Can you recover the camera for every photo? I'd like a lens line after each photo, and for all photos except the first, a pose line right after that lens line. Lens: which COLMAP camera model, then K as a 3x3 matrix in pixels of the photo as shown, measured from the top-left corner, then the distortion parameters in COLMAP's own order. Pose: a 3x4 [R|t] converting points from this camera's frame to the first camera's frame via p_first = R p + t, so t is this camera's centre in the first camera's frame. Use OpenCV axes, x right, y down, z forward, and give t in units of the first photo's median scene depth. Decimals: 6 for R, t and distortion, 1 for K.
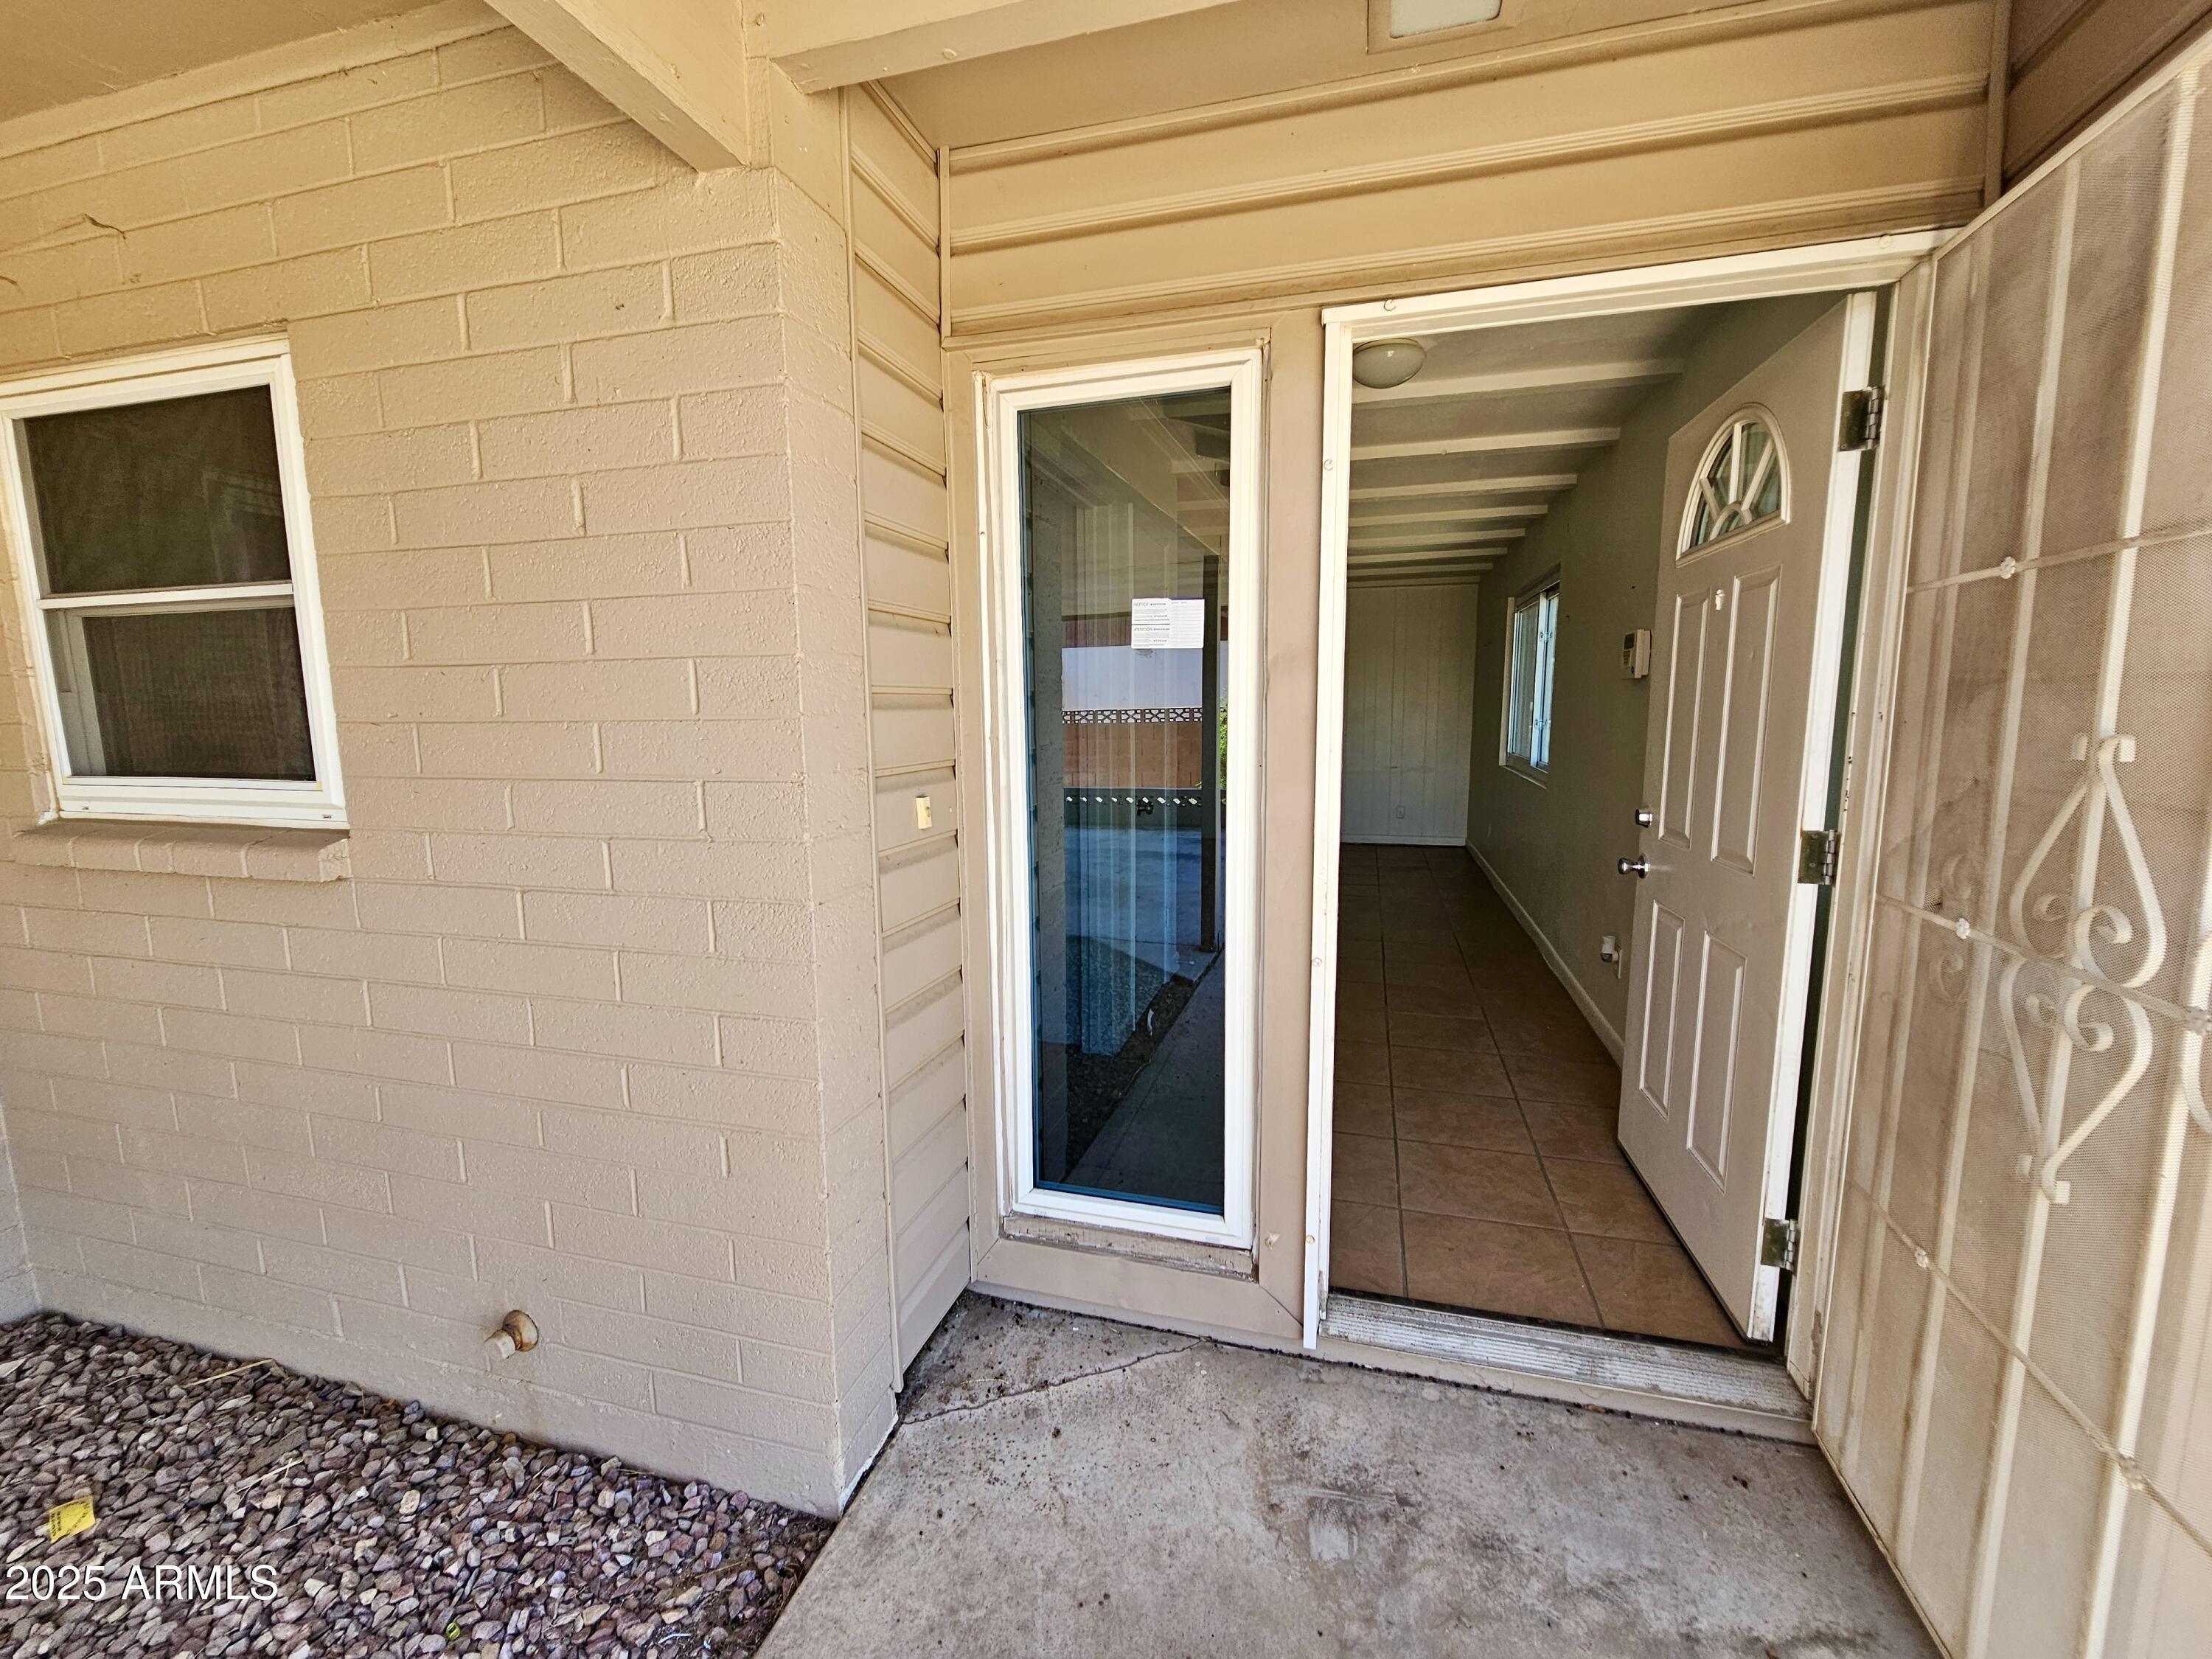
lens RADIAL K [[904.1, 0, 1111.1], [0, 904.1, 826.7], [0, 0, 1]] dist [-0.001120, 0.000011]
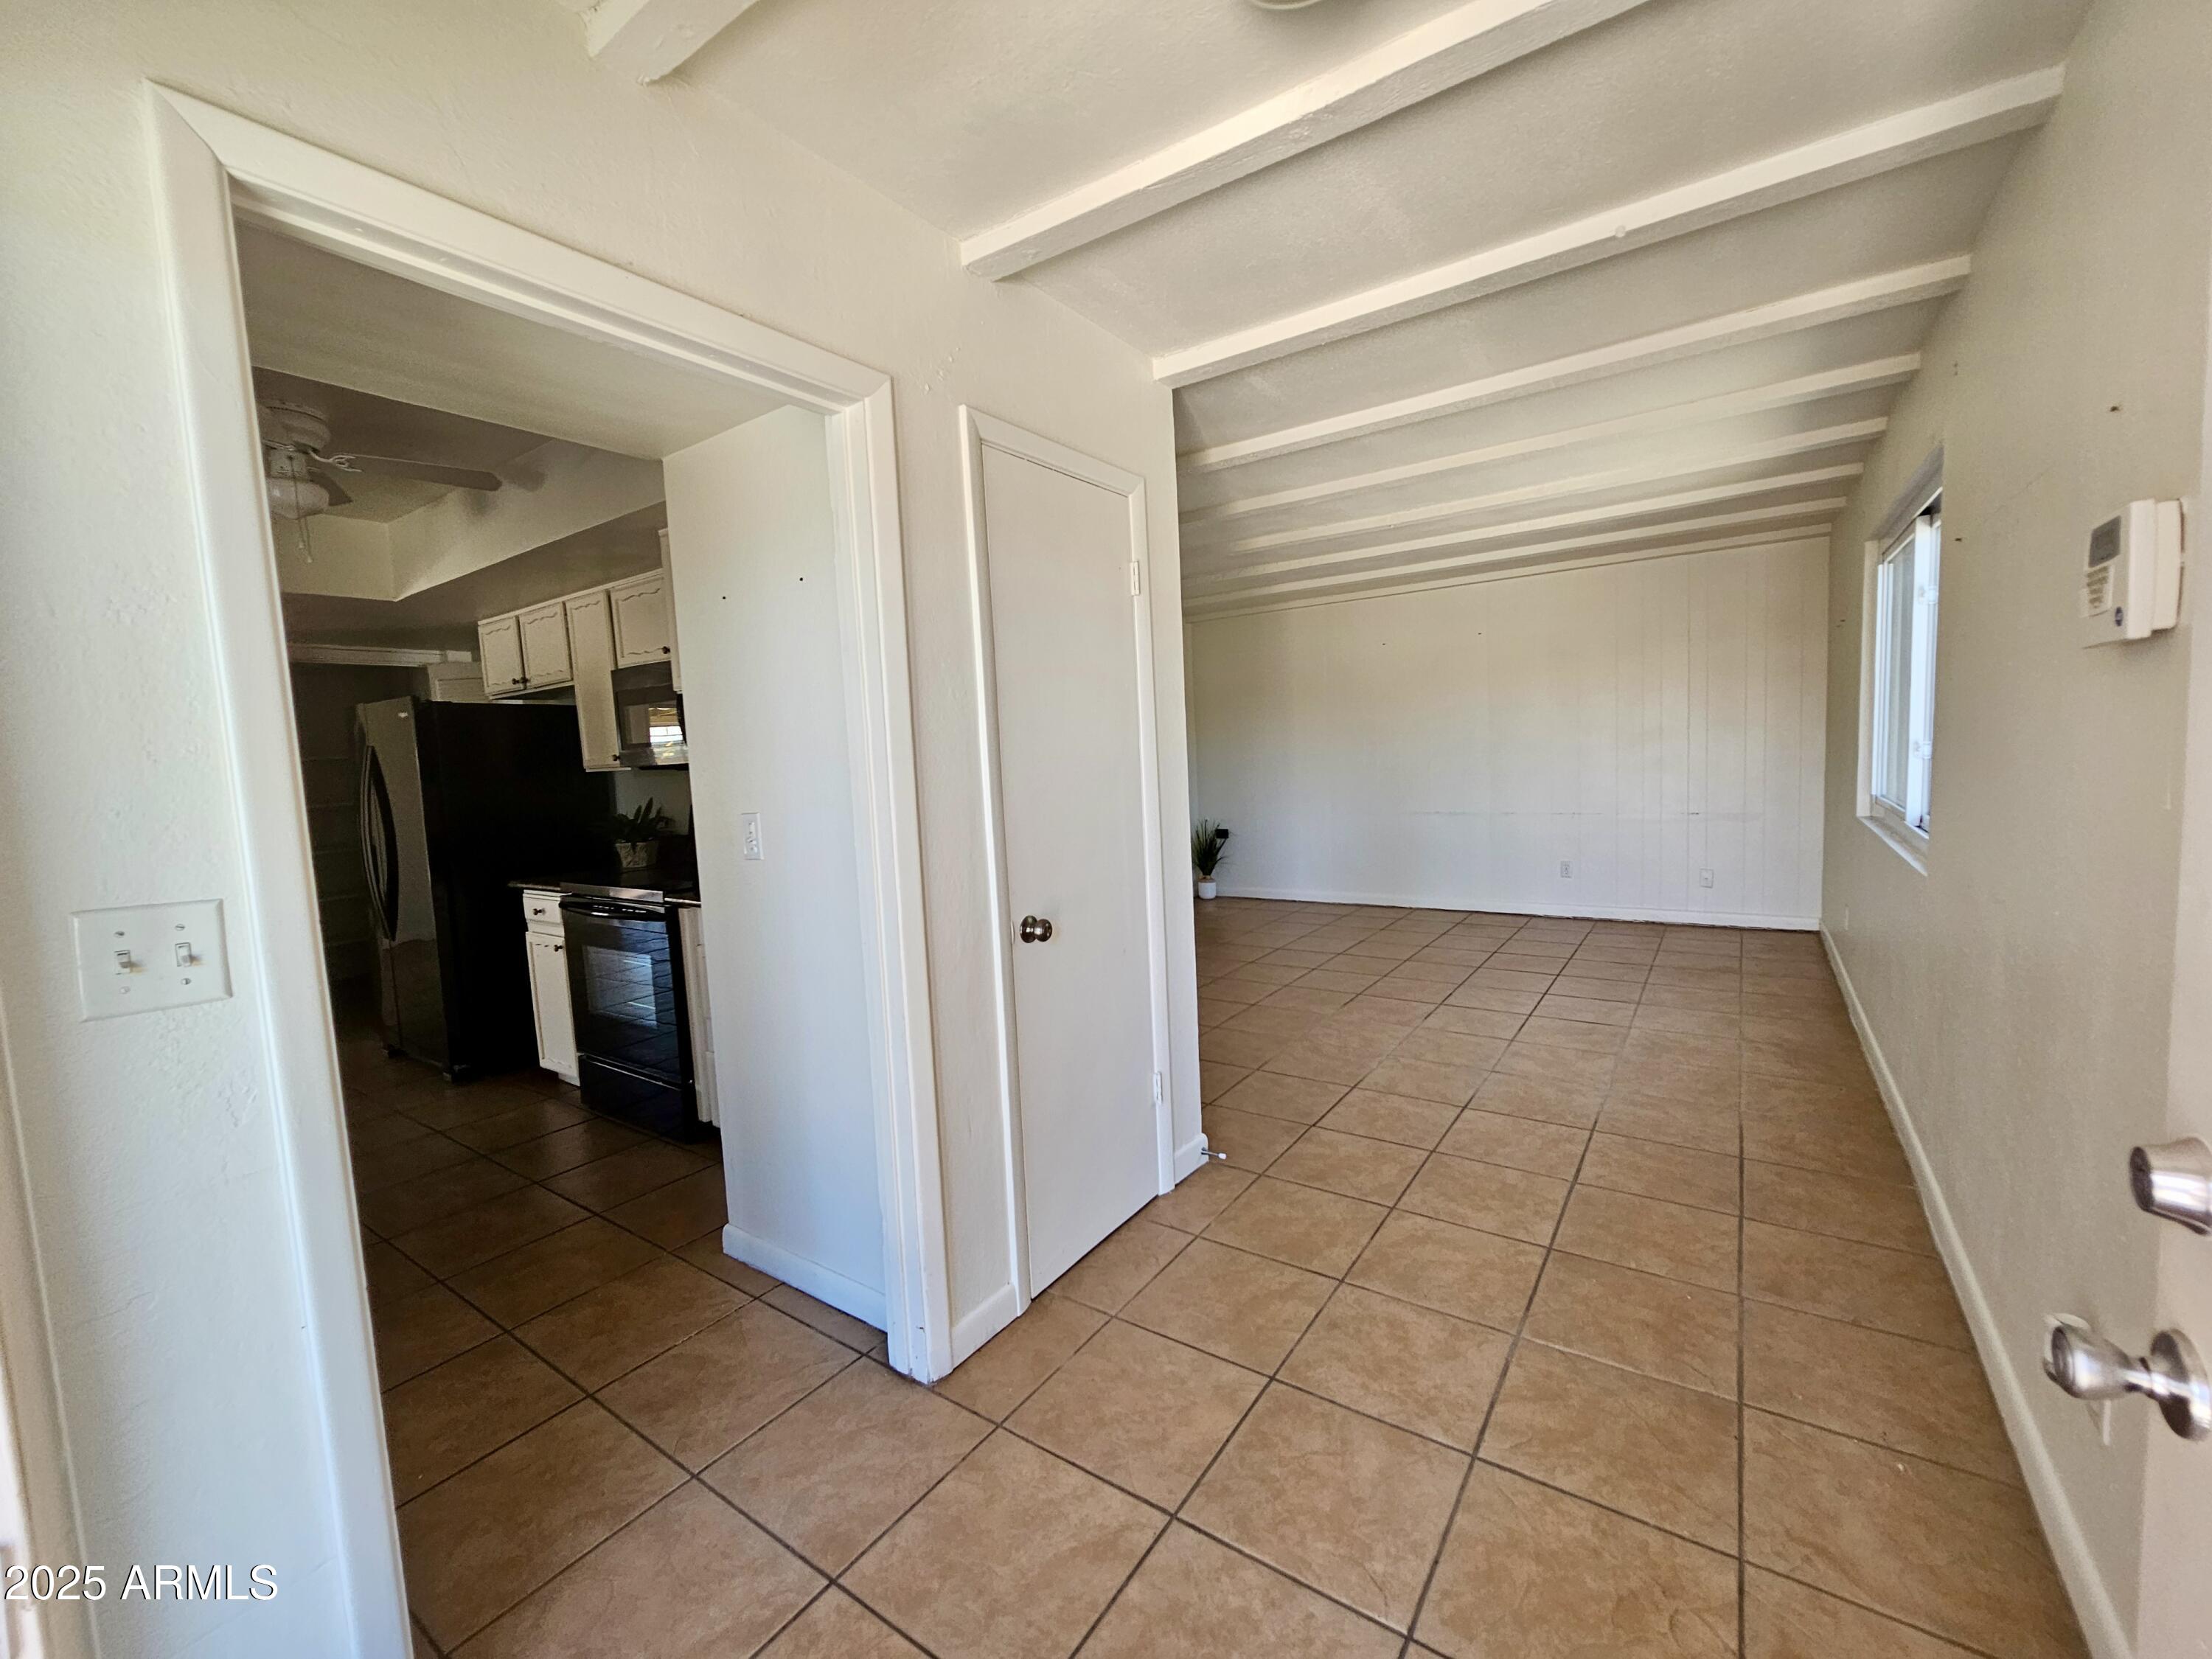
lens RADIAL K [[904.1, 0, 1108.2], [0, 904.1, 832.3], [0, 0, 1]] dist [-0.001120, 0.000011]
pose [[0.944520, -0.010637, -0.328280, 0.165856], [-0.000638, 0.999414, -0.034218, -0.039566], [0.328452, 0.032529, 0.943960, 0.280488]]
